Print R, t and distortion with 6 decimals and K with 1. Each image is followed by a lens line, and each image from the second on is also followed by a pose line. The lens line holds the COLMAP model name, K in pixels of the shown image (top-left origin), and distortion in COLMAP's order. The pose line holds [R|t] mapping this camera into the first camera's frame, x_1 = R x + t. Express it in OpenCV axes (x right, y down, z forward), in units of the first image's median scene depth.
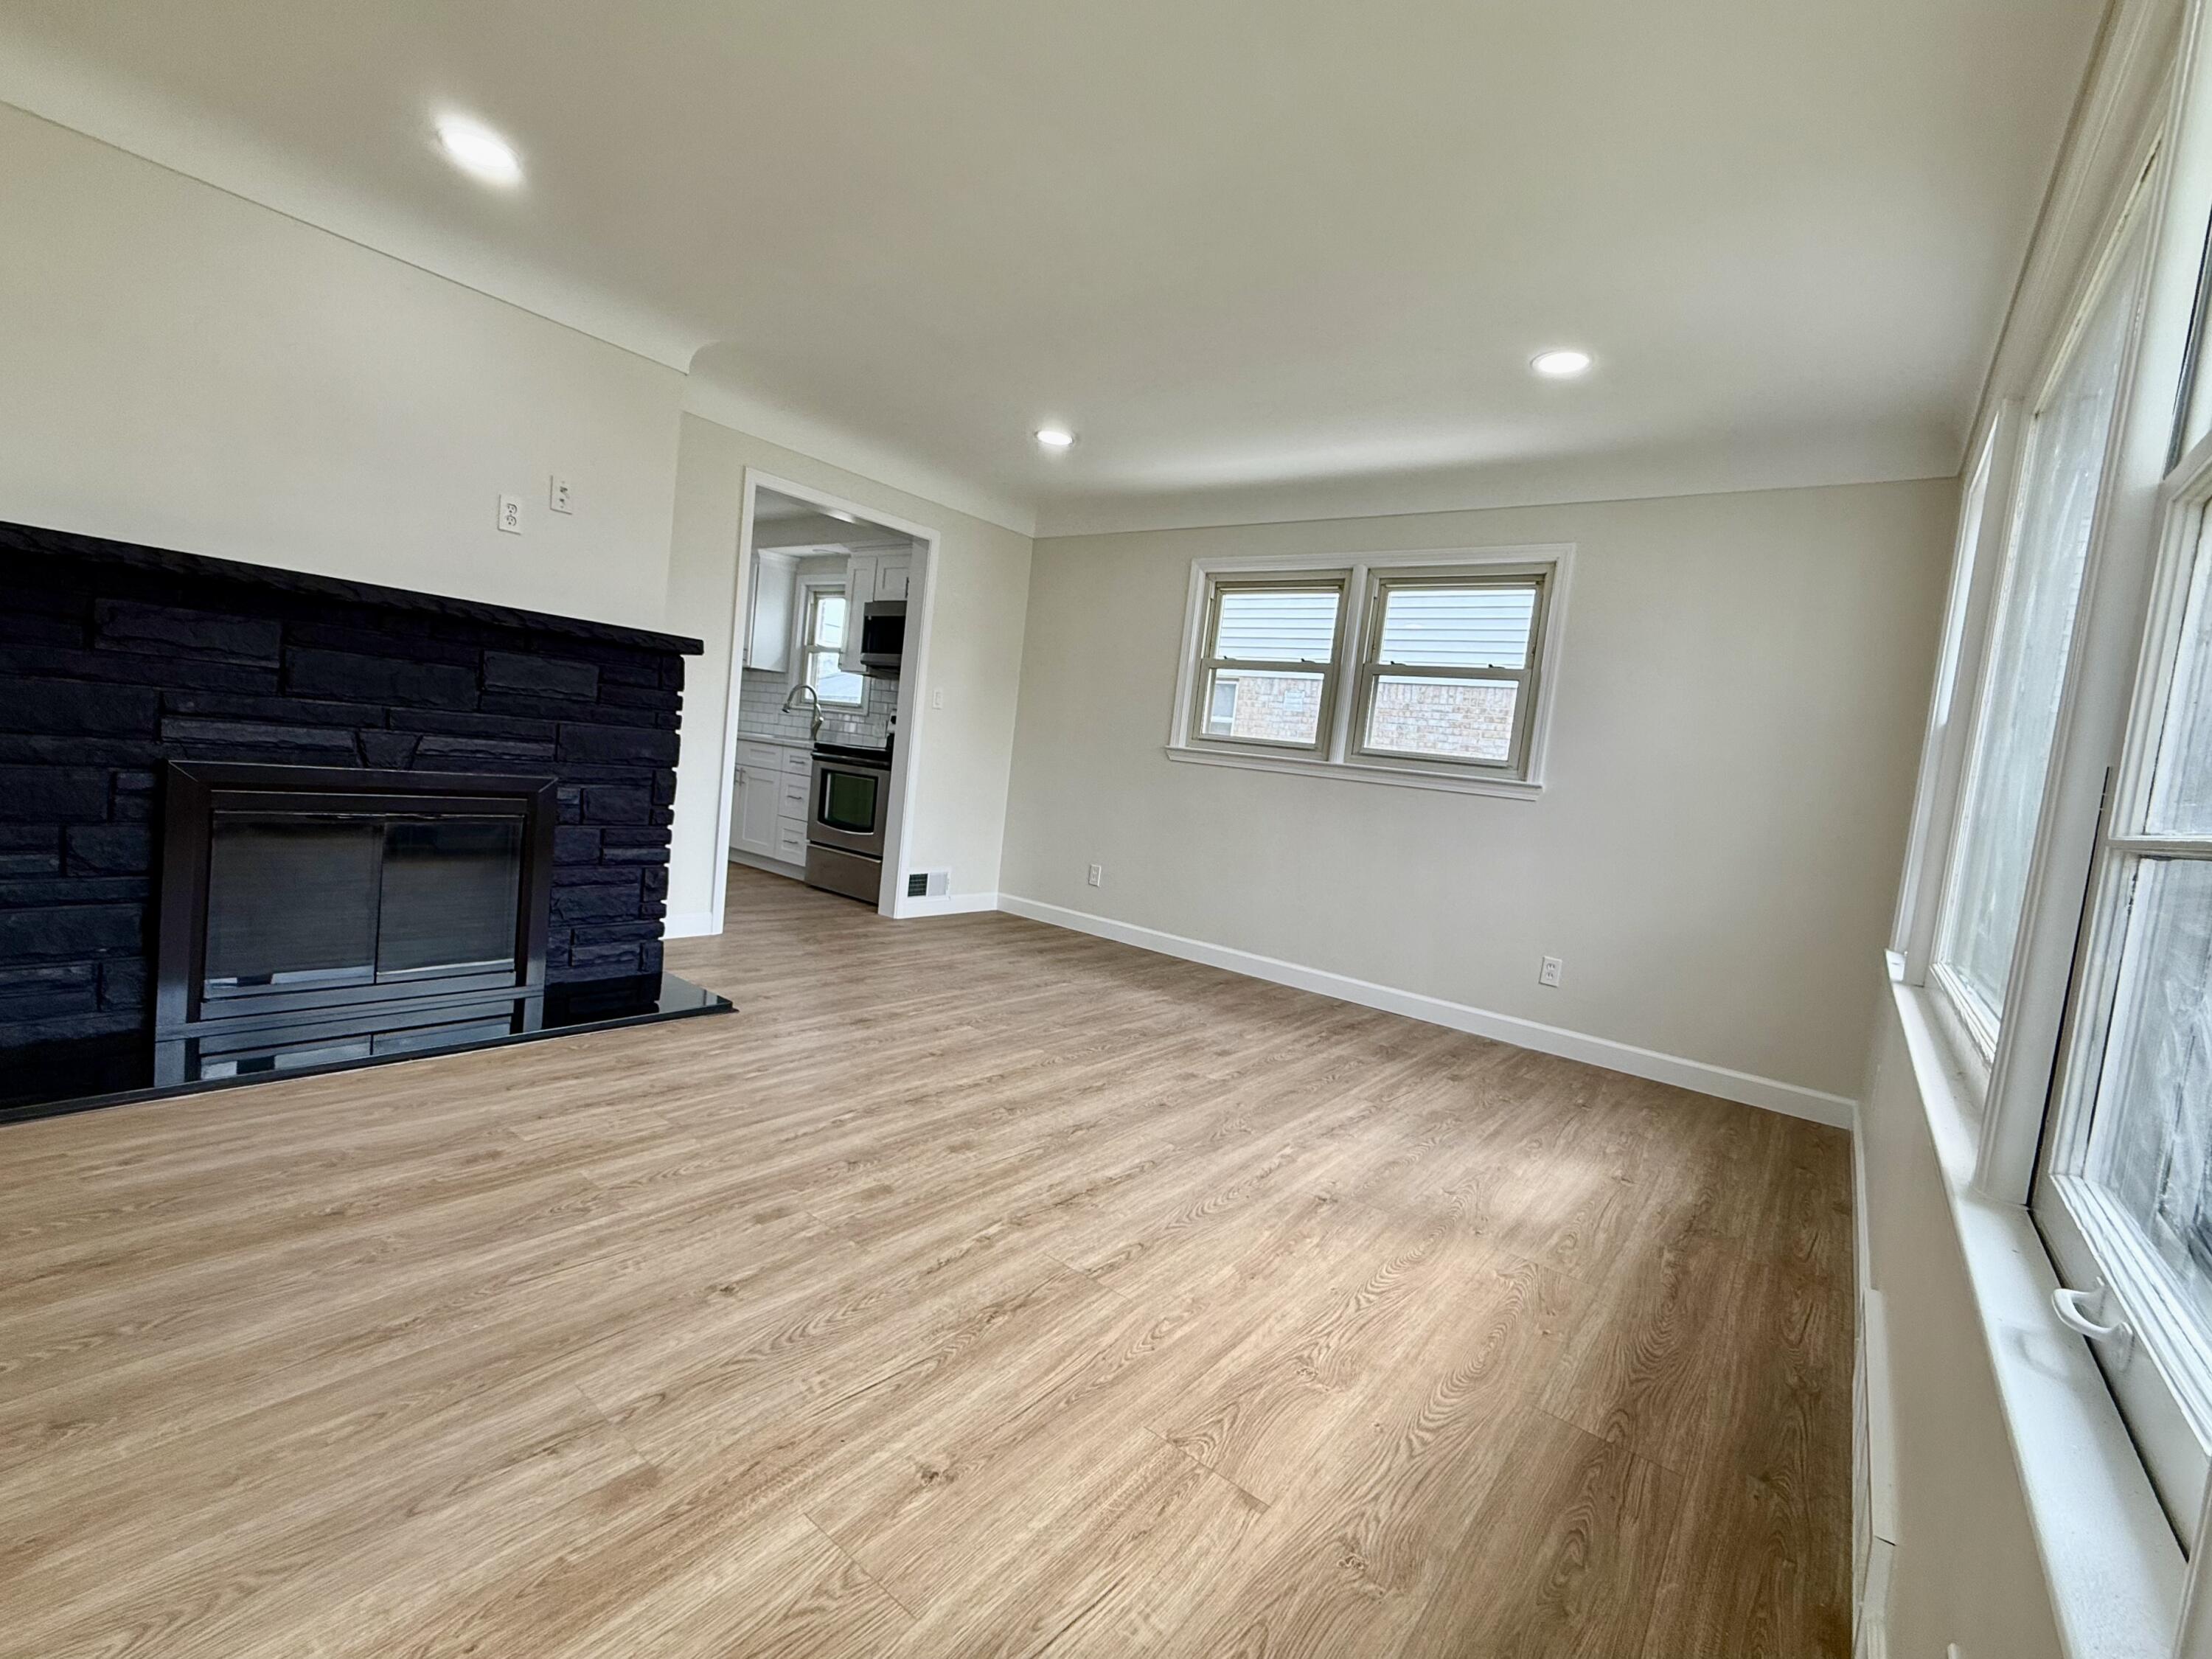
lens RADIAL K [[956.8, 0, 1106.9], [0, 956.8, 821.9], [0, 0, 1]] dist [0.000825, 0.000161]
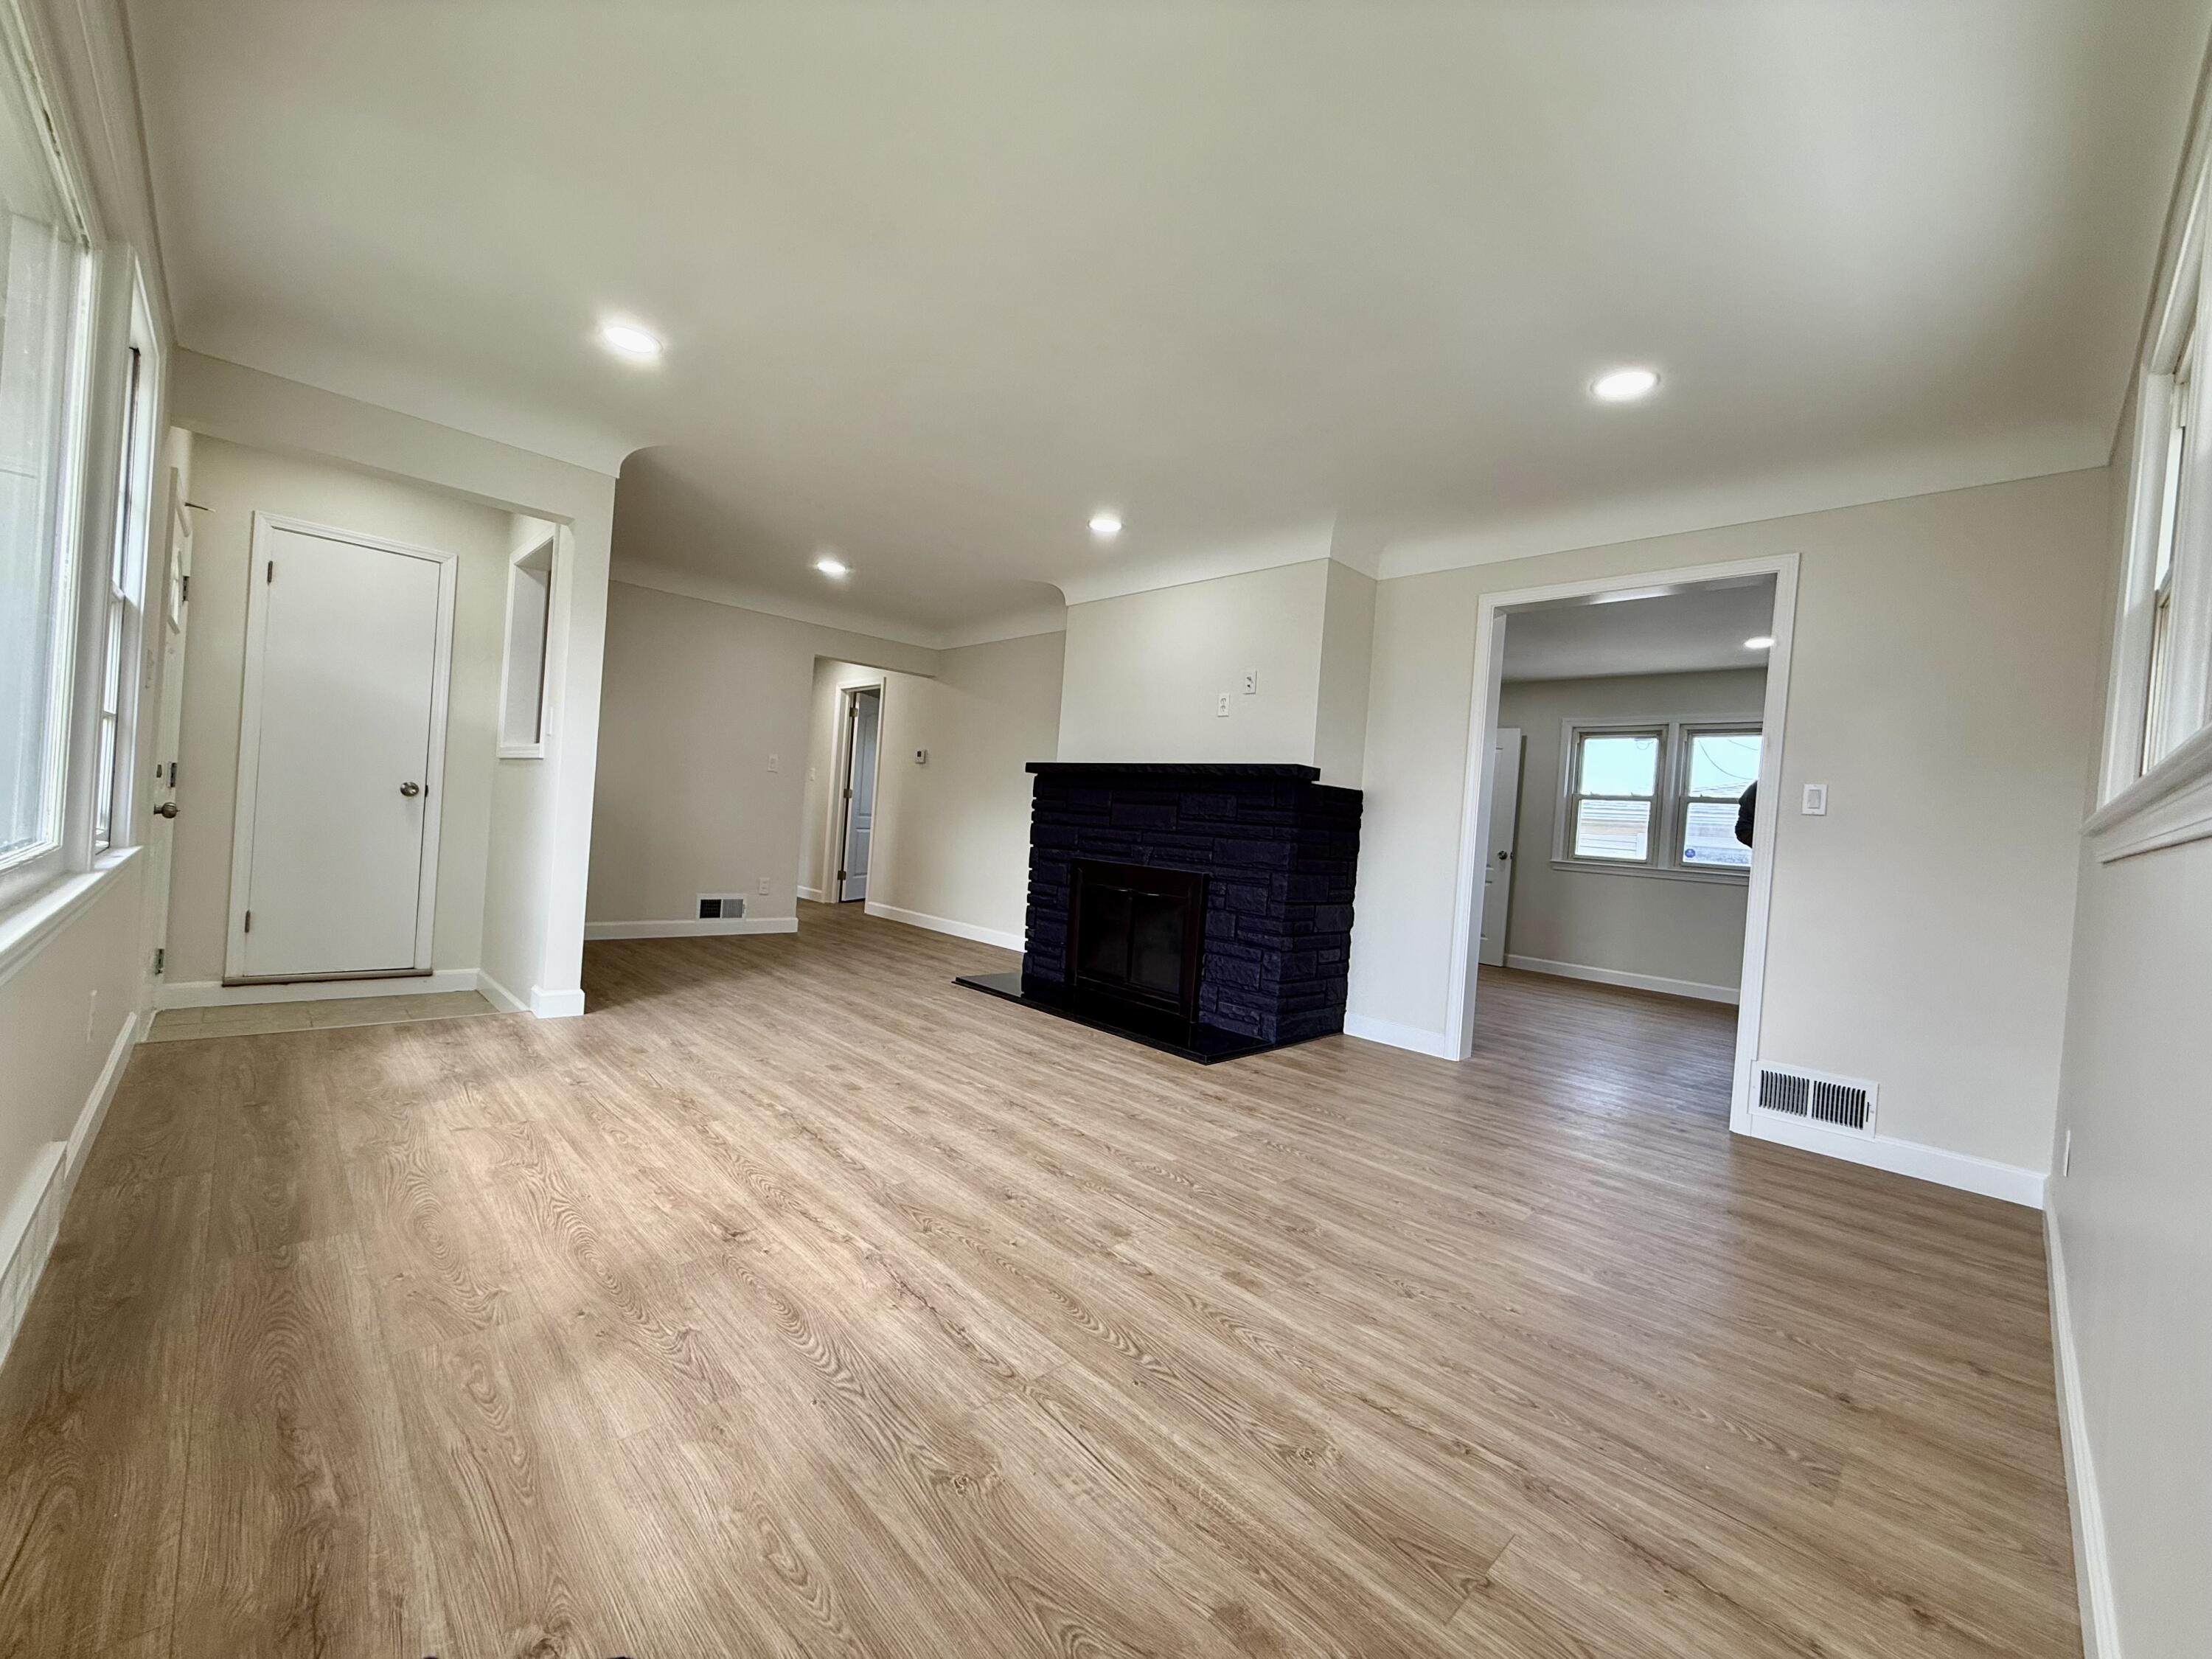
lens RADIAL K [[889.2, 0, 1114.1], [0, 889.2, 835.7], [0, 0, 1]] dist [0.001280, -0.000185]
pose [[-0.128023, -0.105159, -0.986180, 0.911008], [-0.159760, 0.983563, -0.084141, 0.037494], [0.978819, 0.146780, -0.142719, 1.237680]]
